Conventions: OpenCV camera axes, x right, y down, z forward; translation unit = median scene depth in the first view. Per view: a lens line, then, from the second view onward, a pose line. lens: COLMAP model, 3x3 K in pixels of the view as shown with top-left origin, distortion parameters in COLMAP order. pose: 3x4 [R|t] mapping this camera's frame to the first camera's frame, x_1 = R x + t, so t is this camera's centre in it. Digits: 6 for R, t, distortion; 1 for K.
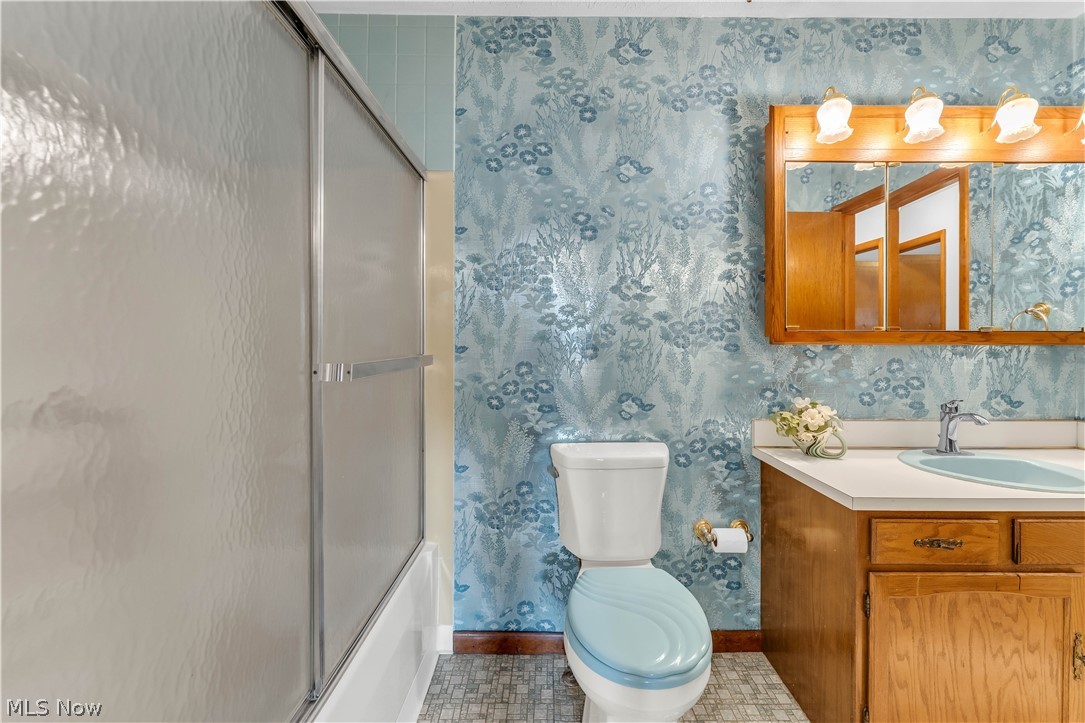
lens RADIAL K [[435.8, 0, 553.9], [0, 435.8, 344.8], [0, 0, 1]] dist [0.000212, -0.001077]
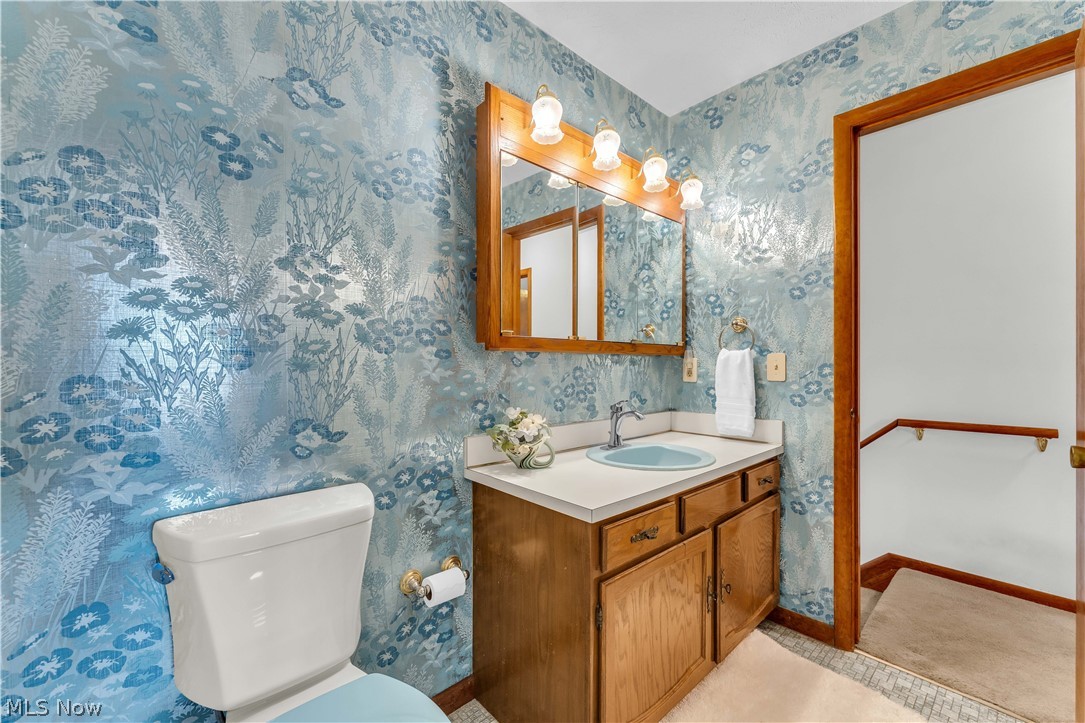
lens RADIAL K [[435.8, 0, 546.7], [0, 435.8, 362.9], [0, 0, 1]] dist [0.000212, -0.001077]
pose [[0.740891, 0.000934, 0.671625, -0.008428], [-0.000860, 1.000000, -0.000442, 0.023556], [-0.671625, -0.000250, 0.740891, 0.243182]]
